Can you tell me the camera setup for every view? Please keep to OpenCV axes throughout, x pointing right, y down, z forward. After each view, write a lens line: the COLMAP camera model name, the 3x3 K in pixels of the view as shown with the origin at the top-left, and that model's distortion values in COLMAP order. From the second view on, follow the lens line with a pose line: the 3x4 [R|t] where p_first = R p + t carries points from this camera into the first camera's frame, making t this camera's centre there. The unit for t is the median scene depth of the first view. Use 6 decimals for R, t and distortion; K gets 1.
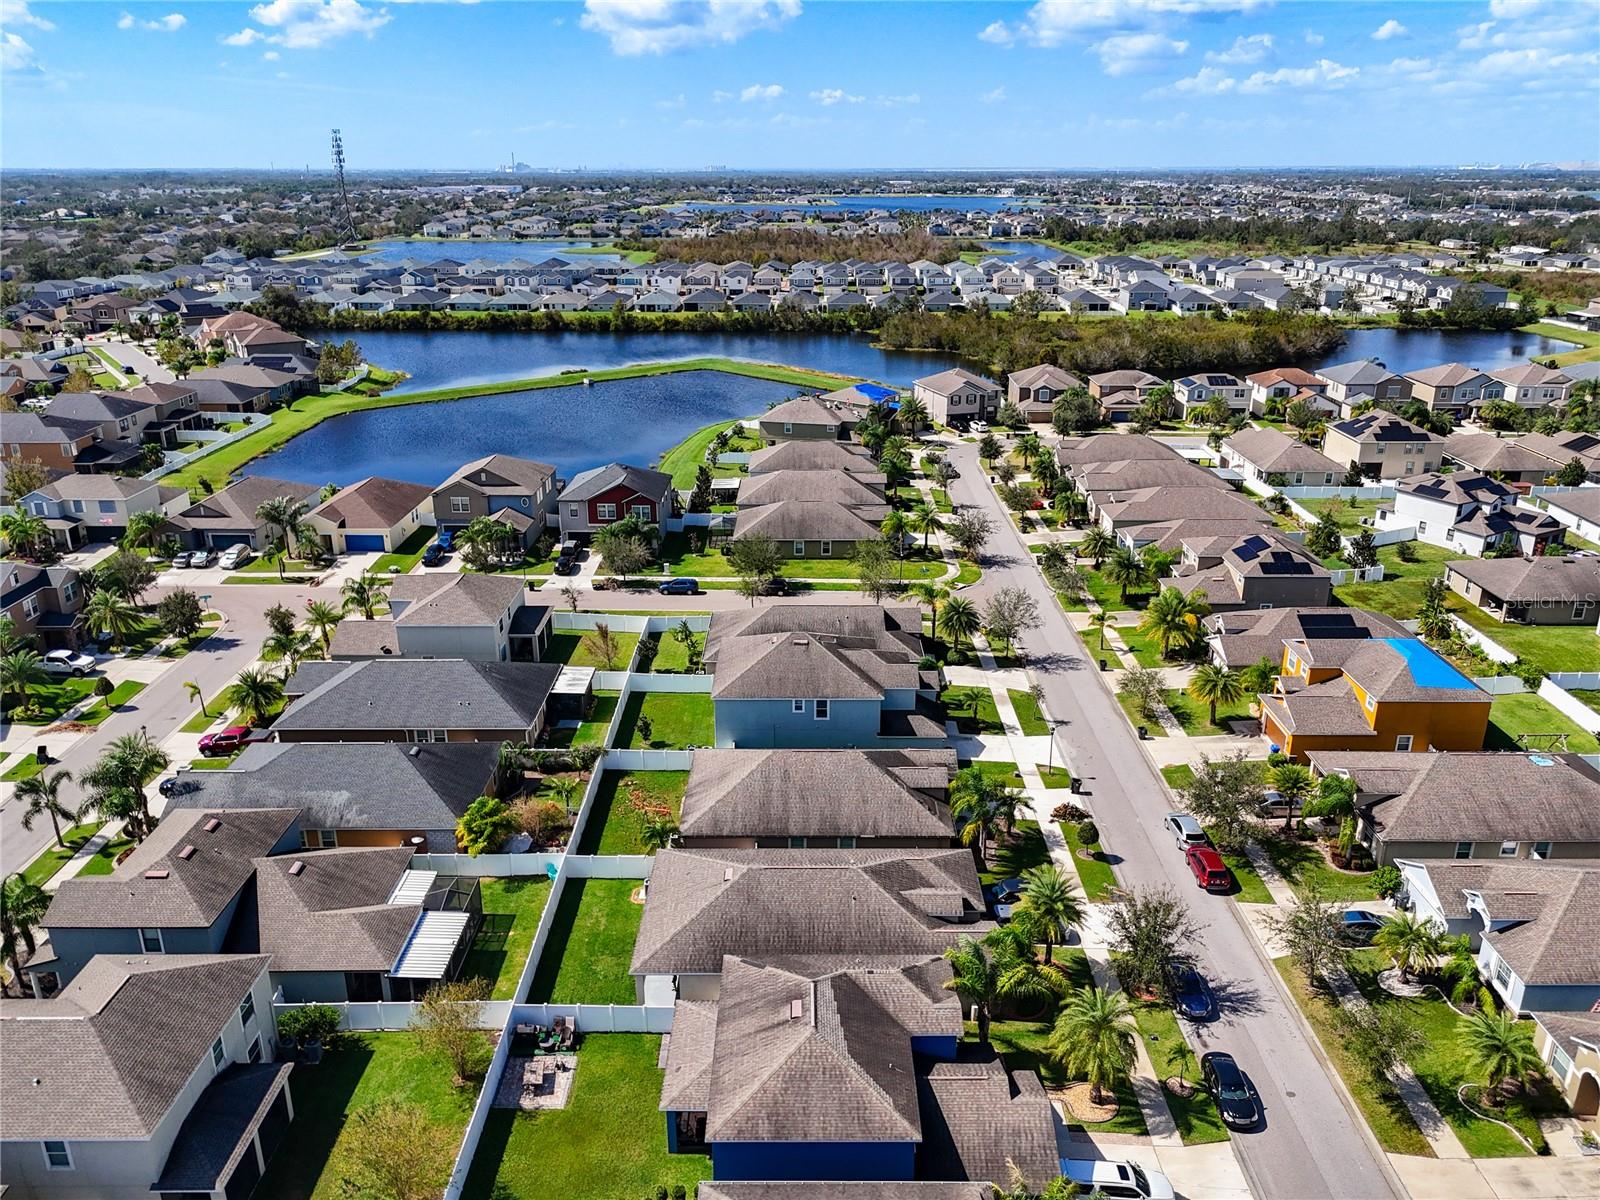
lens RADIAL K [[1197.4, 0, 800.0], [0, 1197.4, 600.0], [0, 0, 1]] dist [0.036810, -0.046252]
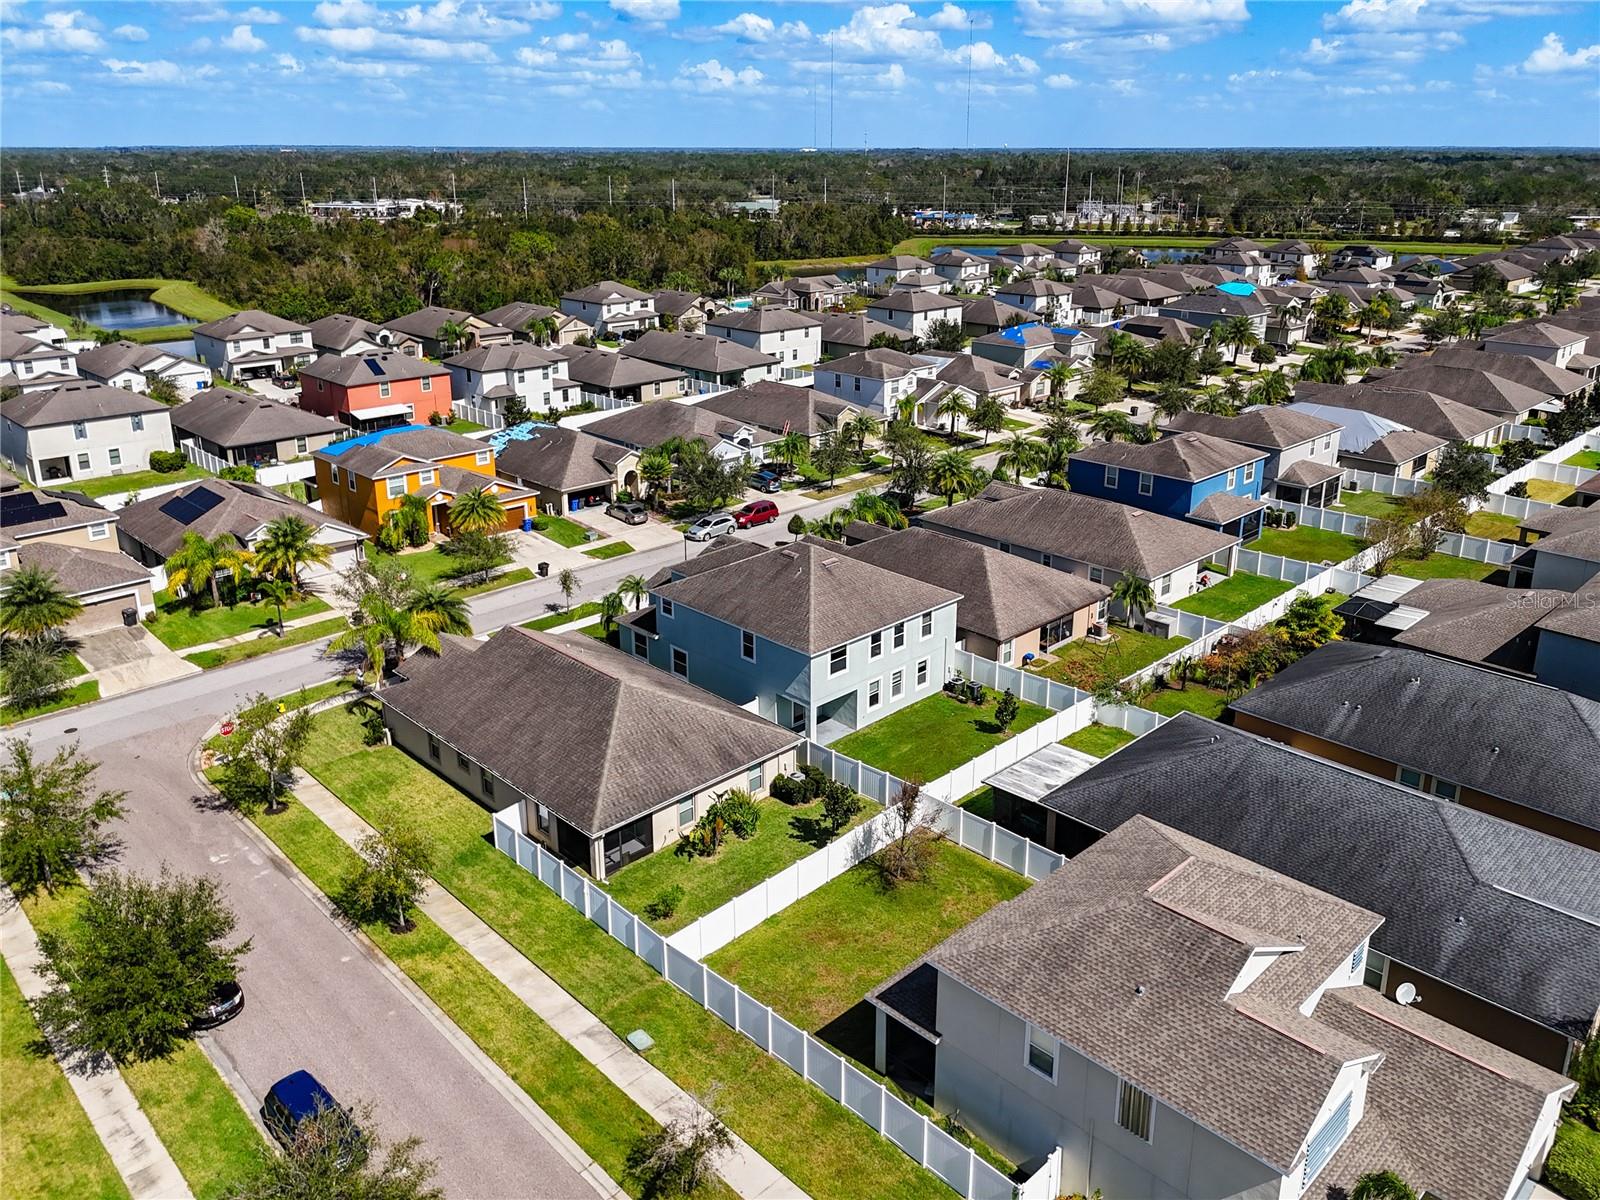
lens RADIAL K [[1229.8, 0, 810.5], [0, 1229.8, 520.5], [0, 0, 1]] dist [0.003599, -0.012593]
pose [[-0.712543, -0.202268, 0.671841, -0.338693], [0.233886, 0.834303, 0.499235, -0.240017], [-0.661498, 0.512861, -0.547169, 0.963362]]
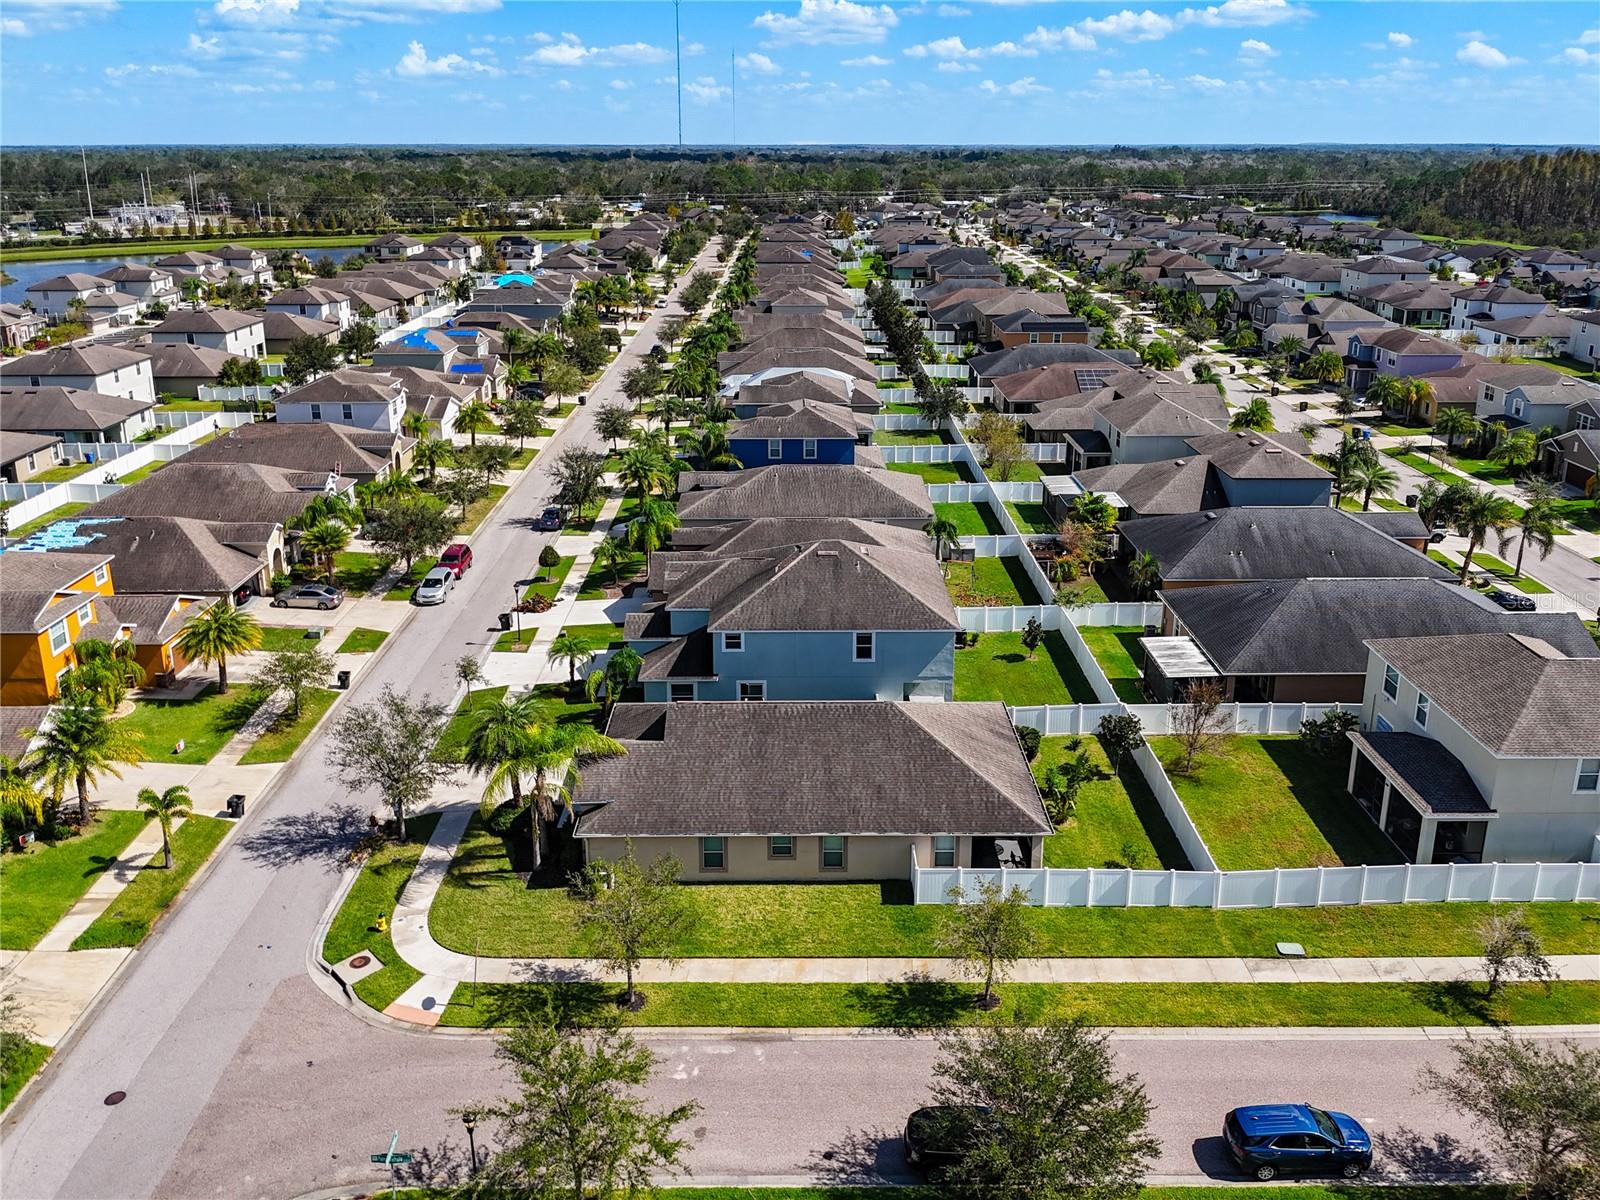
lens RADIAL K [[1227.7, 0, 818.2], [0, 1227.7, 507.4], [0, 0, 1]] dist [0.035892, -0.068678]
pose [[-0.999597, 0.006611, -0.027597, 0.017216], [-0.010735, 0.812131, 0.583376, -0.284950], [0.026269, 0.583437, -0.811733, 1.093649]]
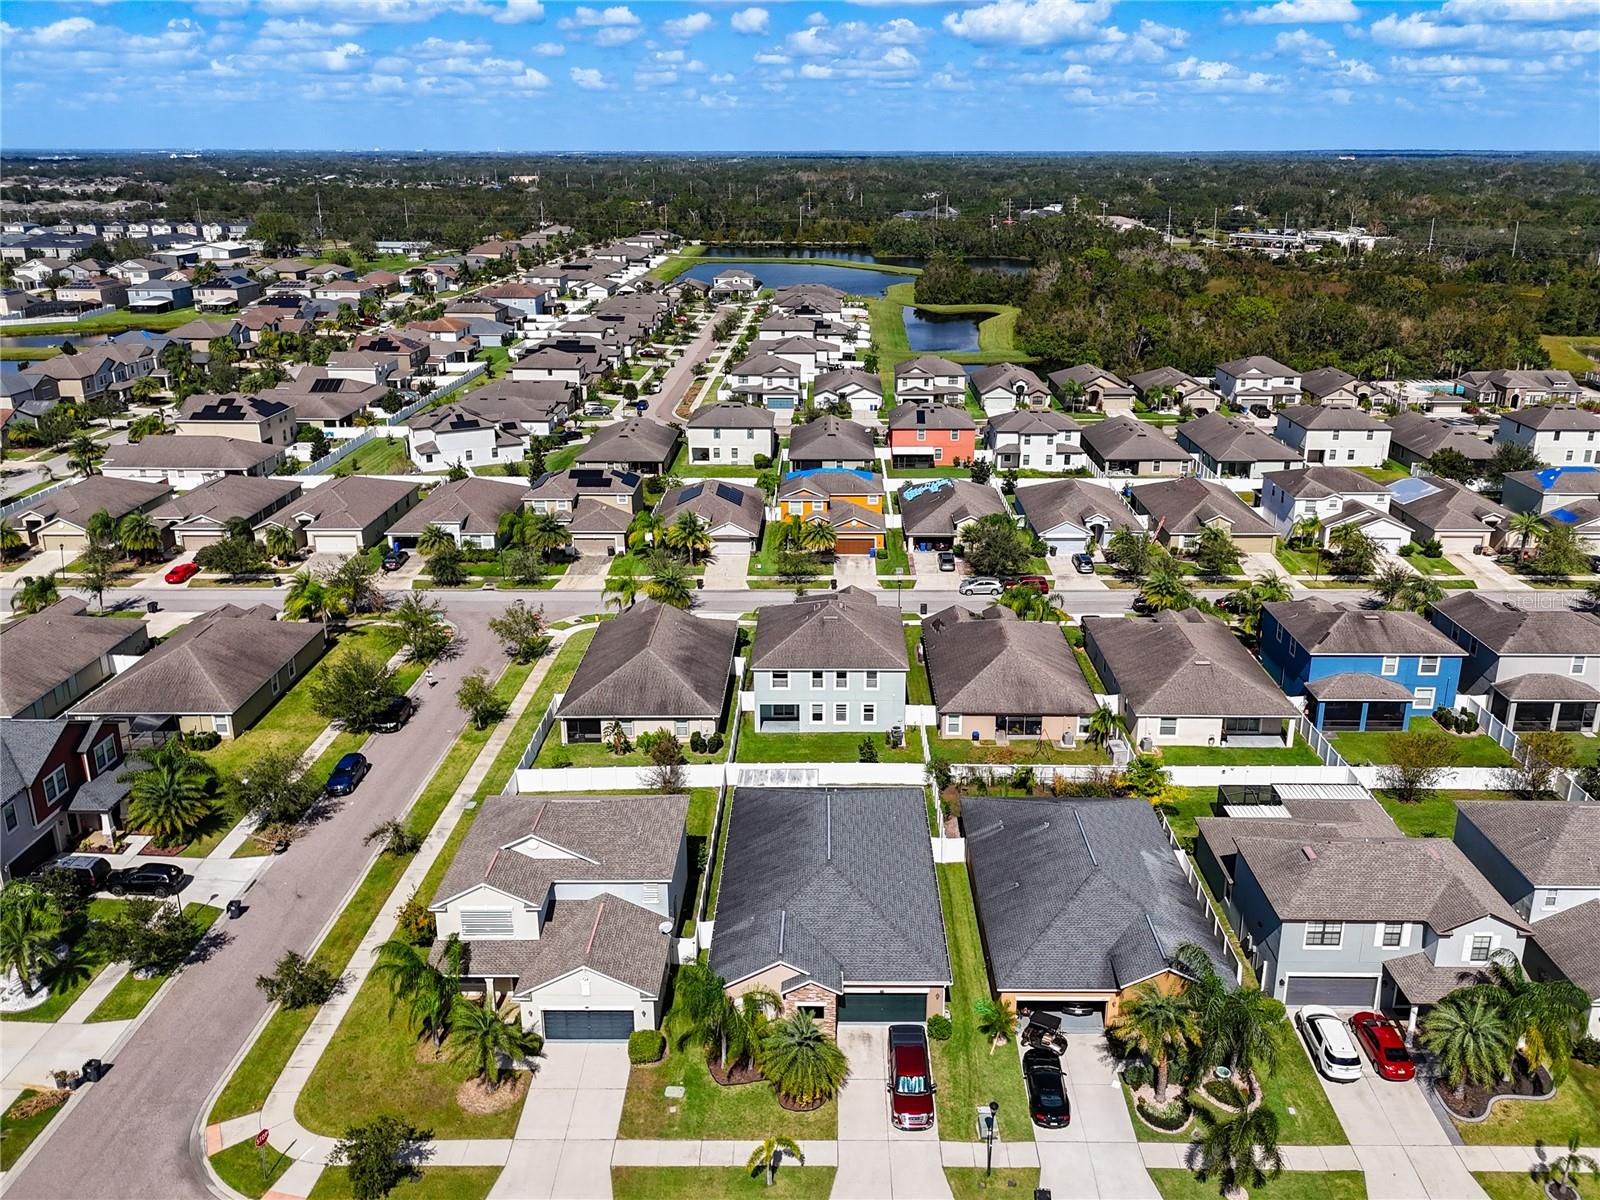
lens RADIAL K [[1195.3, 0, 818.9], [0, 1195.3, 556.3], [0, 0, 1]] dist [0.056811, -0.087685]
pose [[-0.001332, -0.316255, 0.948673, -0.664820], [0.334993, 0.893719, 0.298405, -0.219728], [-0.942220, 0.318196, 0.104753, 0.617511]]
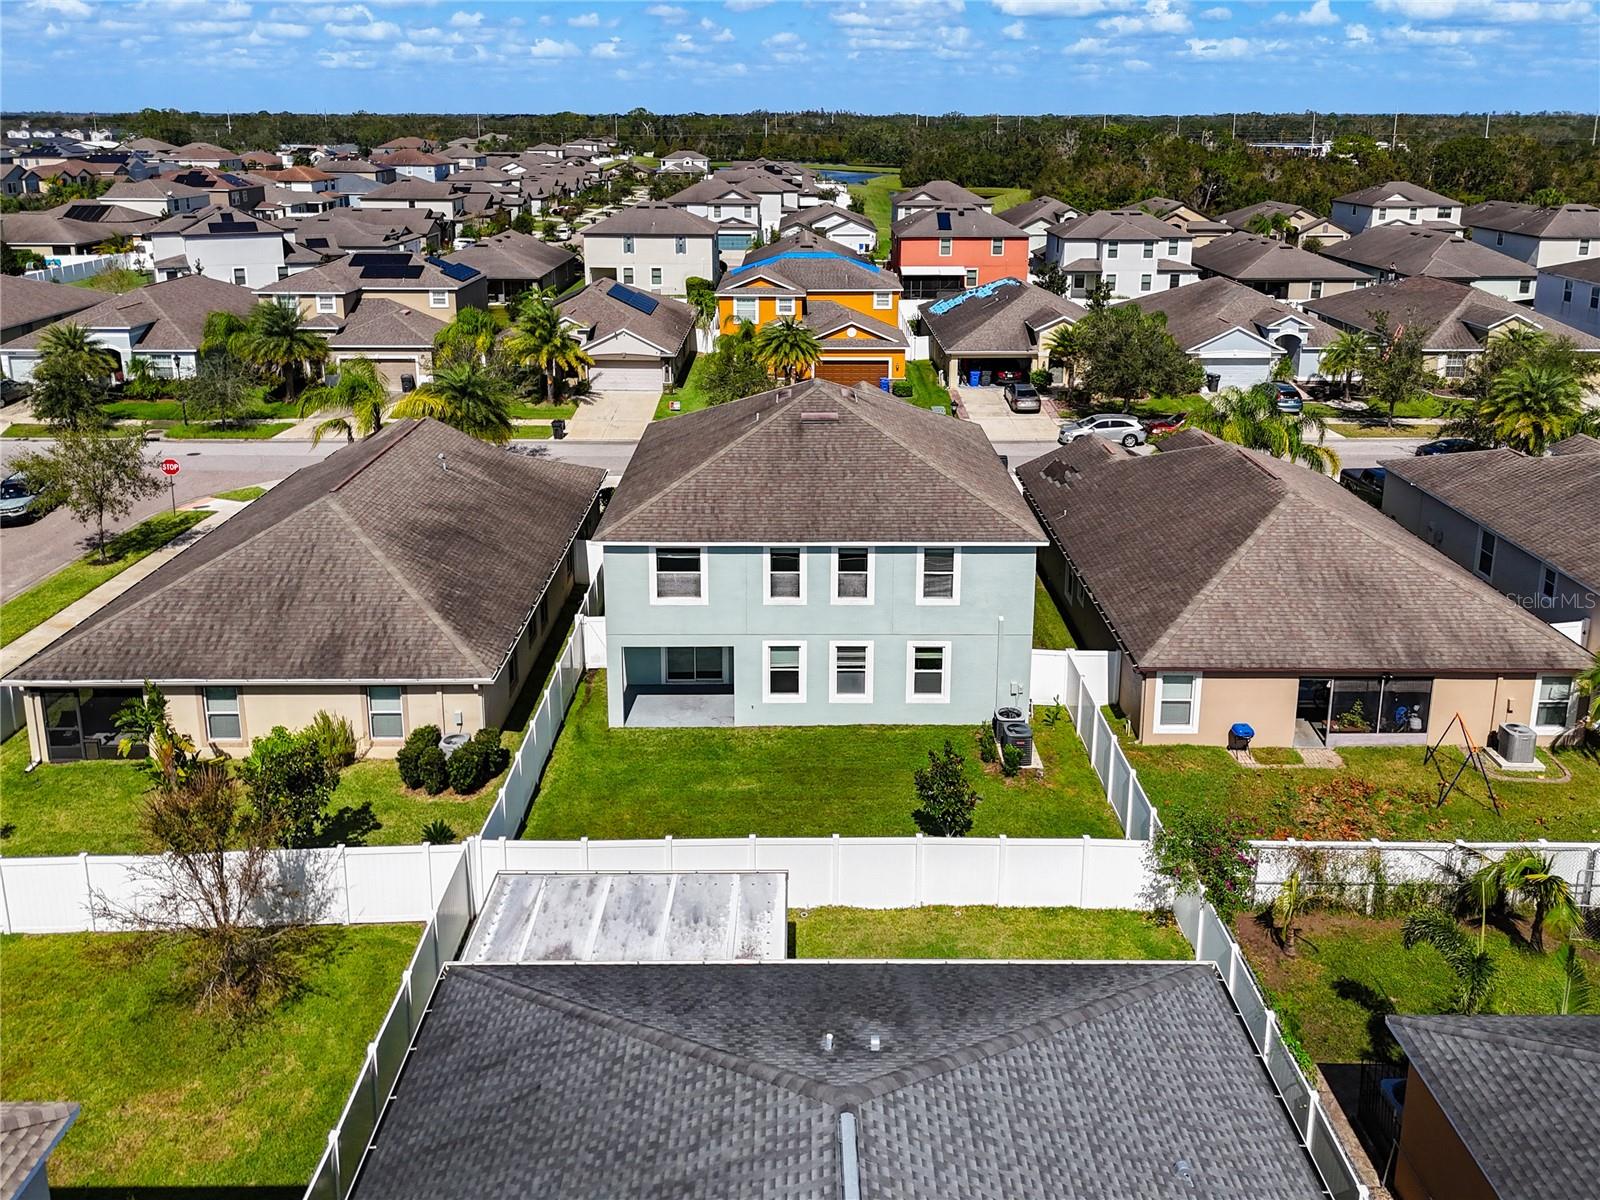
lens RADIAL K [[1226.0, 0, 798.4], [0, 1226.0, 445.4], [0, 0, 1]] dist [0.044190, -0.050572]
pose [[-0.010822, -0.254811, 0.966930, -0.274679], [0.333187, 0.910809, 0.243750, -0.037836], [-0.942799, 0.324806, 0.075043, 0.682058]]
